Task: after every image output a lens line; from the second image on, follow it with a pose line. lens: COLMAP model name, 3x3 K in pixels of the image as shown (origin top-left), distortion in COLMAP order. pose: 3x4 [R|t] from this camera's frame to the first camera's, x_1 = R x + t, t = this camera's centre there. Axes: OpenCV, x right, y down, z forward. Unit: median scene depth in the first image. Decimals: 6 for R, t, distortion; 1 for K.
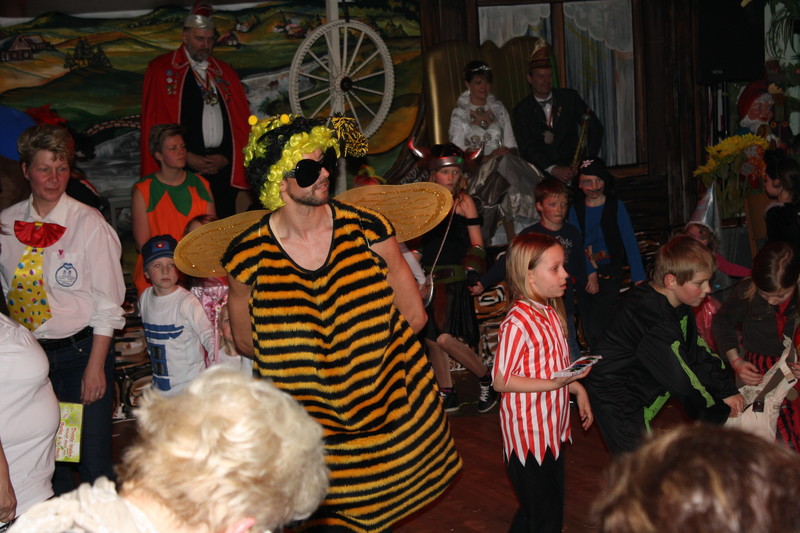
lens RADIAL K [[1623.0, 0, 400.0], [0, 1623.0, 266.5], [0, 0, 1]] dist [-0.004776, 0.329238]
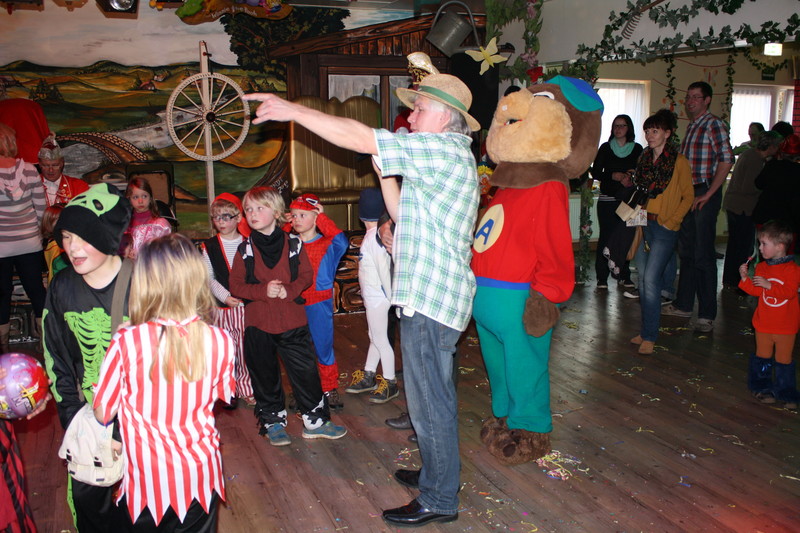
lens RADIAL K [[775.5, 0, 400.0], [0, 775.5, 266.5], [0, 0, 1]] dist [-0.151062, 0.158965]
pose [[0.996619, 0.064516, -0.050880, 0.172653], [-0.062583, 0.997289, 0.038717, -0.015139], [0.053239, -0.035402, 0.997954, 0.306040]]
